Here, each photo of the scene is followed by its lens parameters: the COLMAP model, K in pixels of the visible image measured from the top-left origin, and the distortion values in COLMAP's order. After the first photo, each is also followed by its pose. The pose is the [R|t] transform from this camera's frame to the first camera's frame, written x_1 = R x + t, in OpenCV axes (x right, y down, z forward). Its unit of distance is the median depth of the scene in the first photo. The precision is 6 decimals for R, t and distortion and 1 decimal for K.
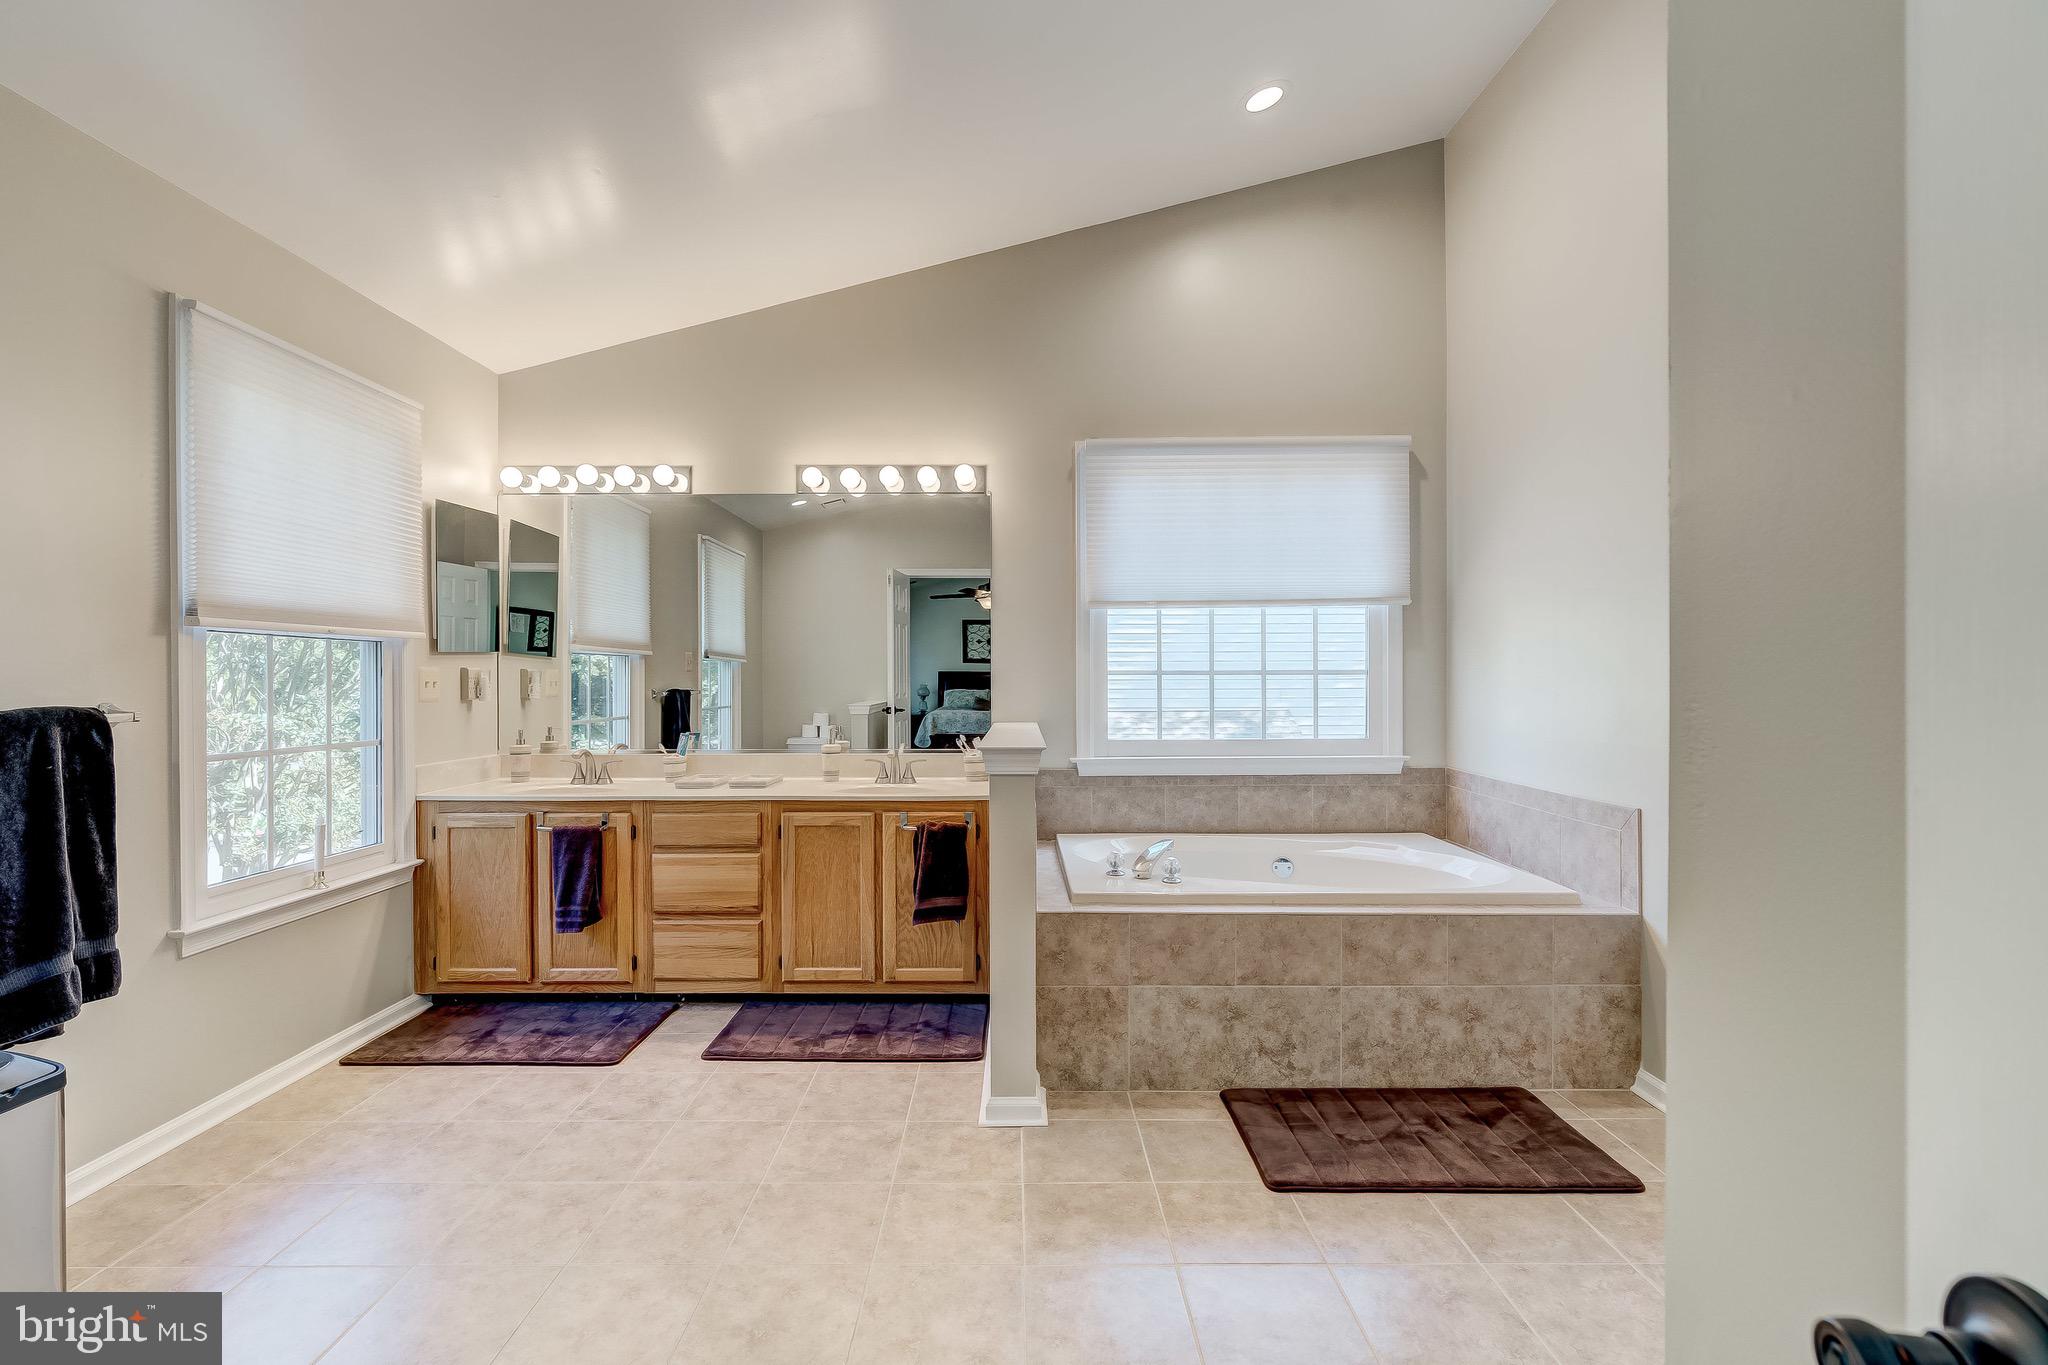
lens RADIAL K [[937.1, 0, 1004.3], [0, 937.1, 680.9], [0, 0, 1]] dist [-0.004083, 0.002429]
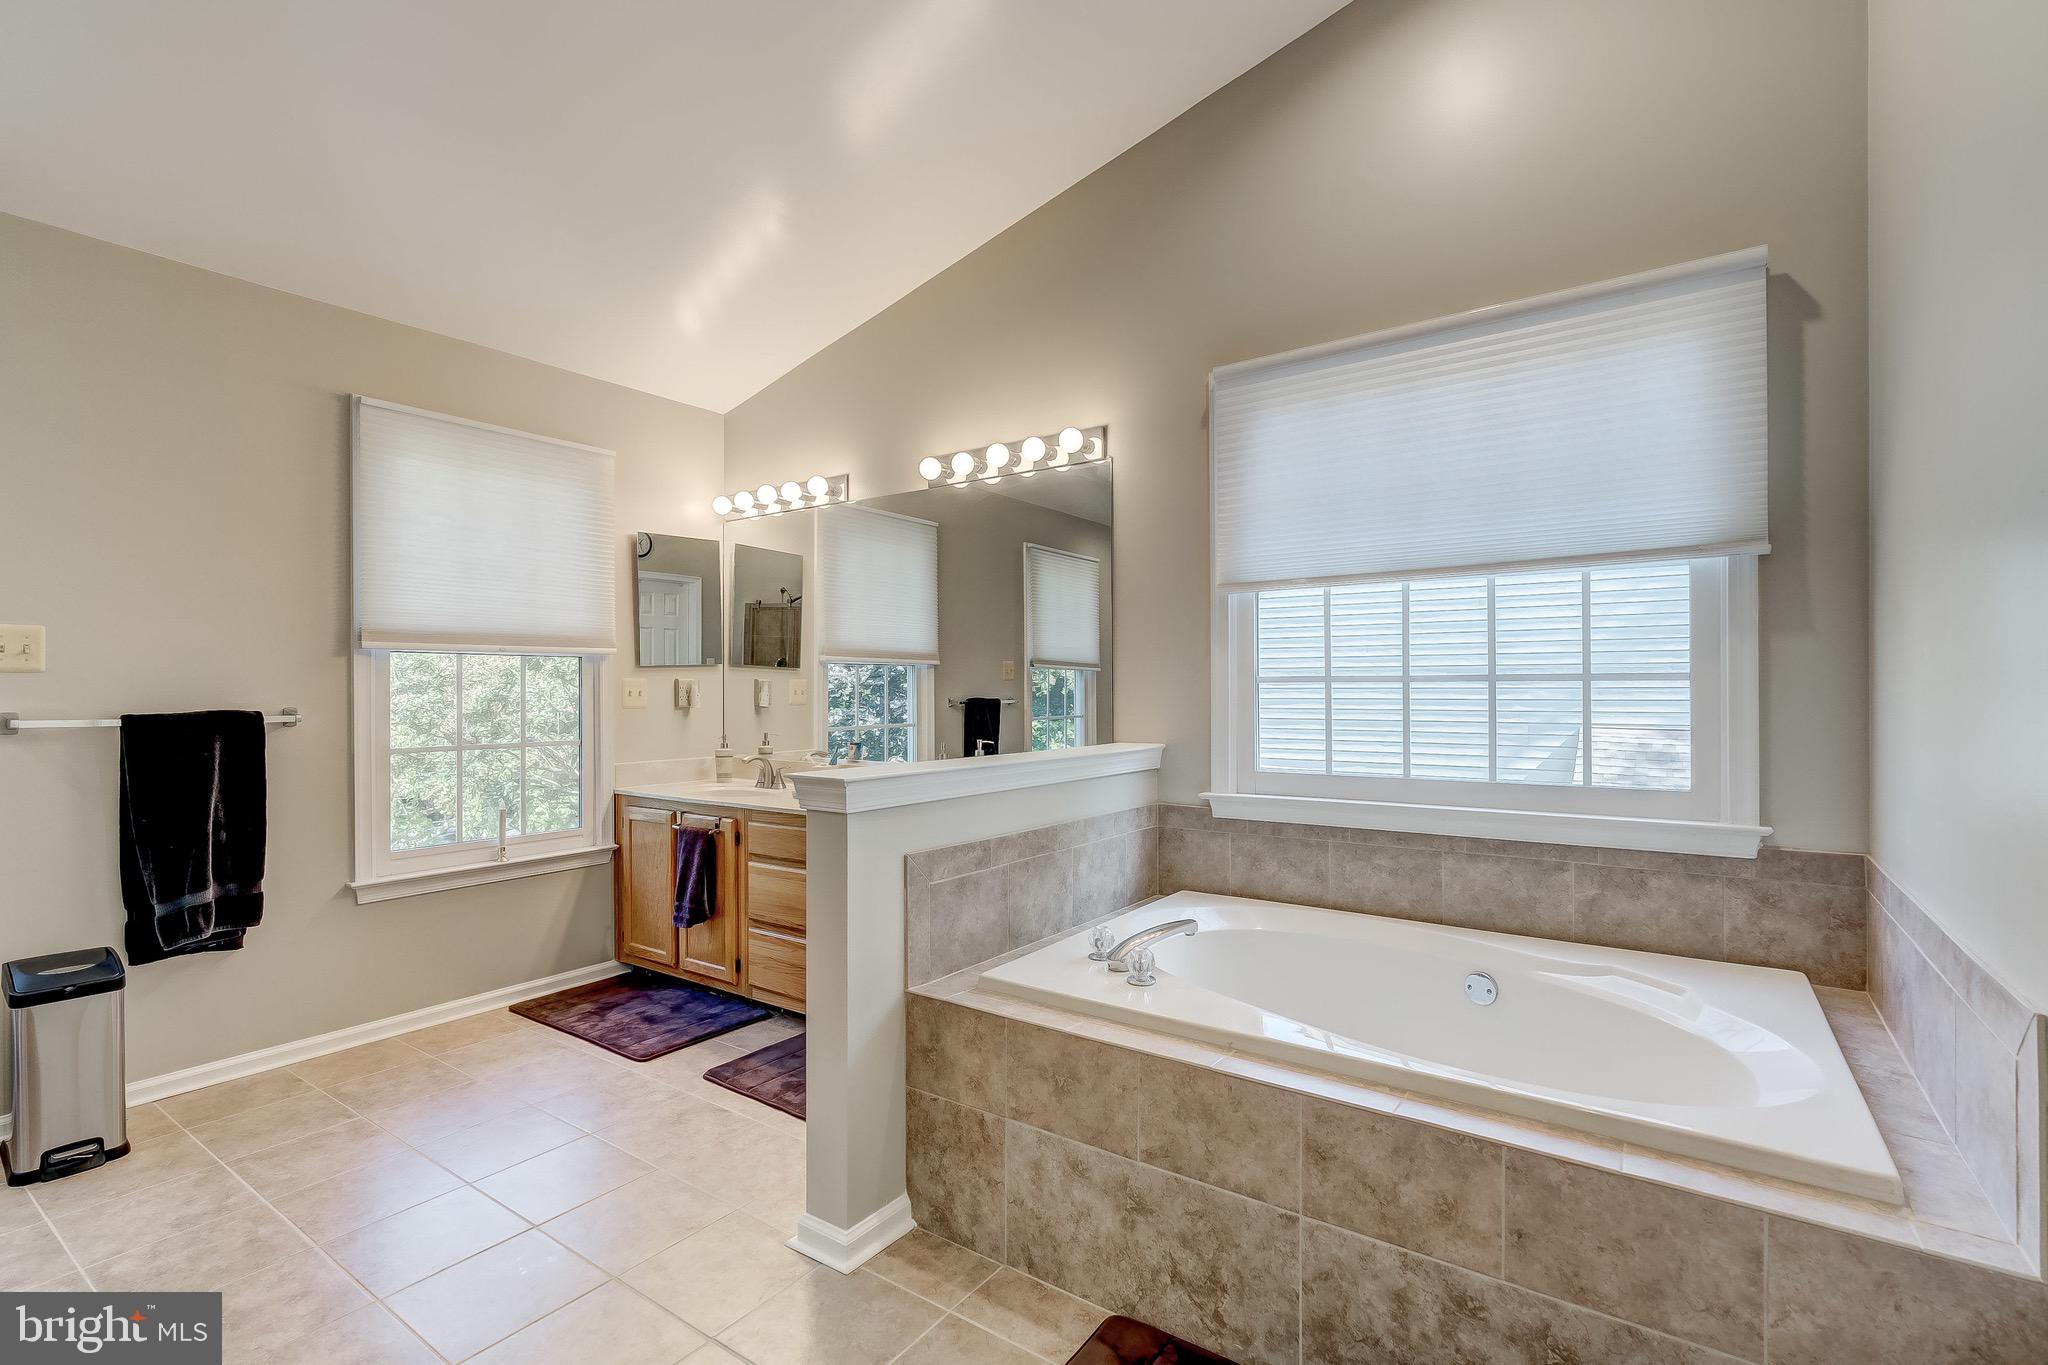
lens RADIAL K [[937.1, 0, 1023.4], [0, 937.1, 686.1], [0, 0, 1]] dist [-0.004083, 0.002429]
pose [[0.814943, -0.001915, -0.579538, 0.456644], [0.000671, 0.999997, -0.002360, -0.002311], [0.579540, 0.001535, 0.814942, 0.346603]]
